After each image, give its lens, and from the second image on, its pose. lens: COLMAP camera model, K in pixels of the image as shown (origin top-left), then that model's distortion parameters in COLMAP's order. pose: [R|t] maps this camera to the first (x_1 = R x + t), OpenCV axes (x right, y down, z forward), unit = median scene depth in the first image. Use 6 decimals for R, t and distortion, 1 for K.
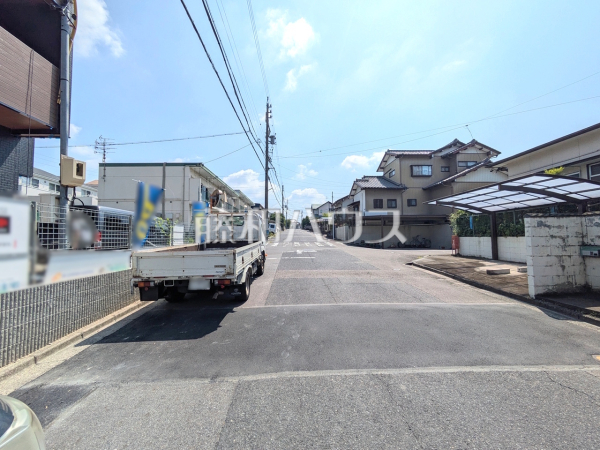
lens RADIAL K [[240.3, 0, 296.1], [0, 240.3, 226.1], [0, 0, 1]] dist [0.001035, 0.000886]
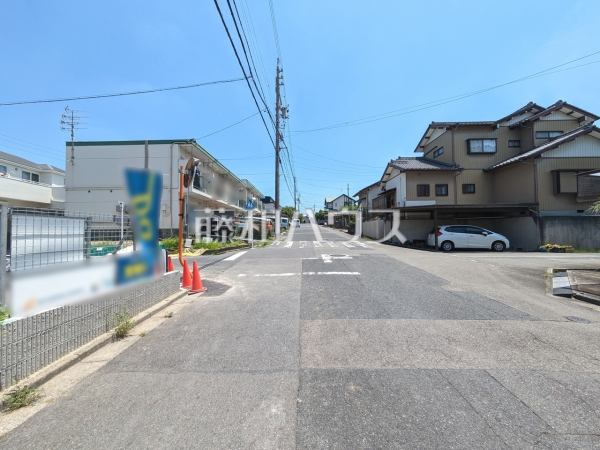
lens RADIAL K [[240.3, 0, 303.1], [0, 240.3, 224.0], [0, 0, 1]] dist [0.001035, 0.000886]
pose [[0.999857, -0.003851, -0.016480, -0.027454], [0.004084, 0.999892, 0.014138, 0.000708], [0.016424, -0.014203, 0.999764, 0.223459]]
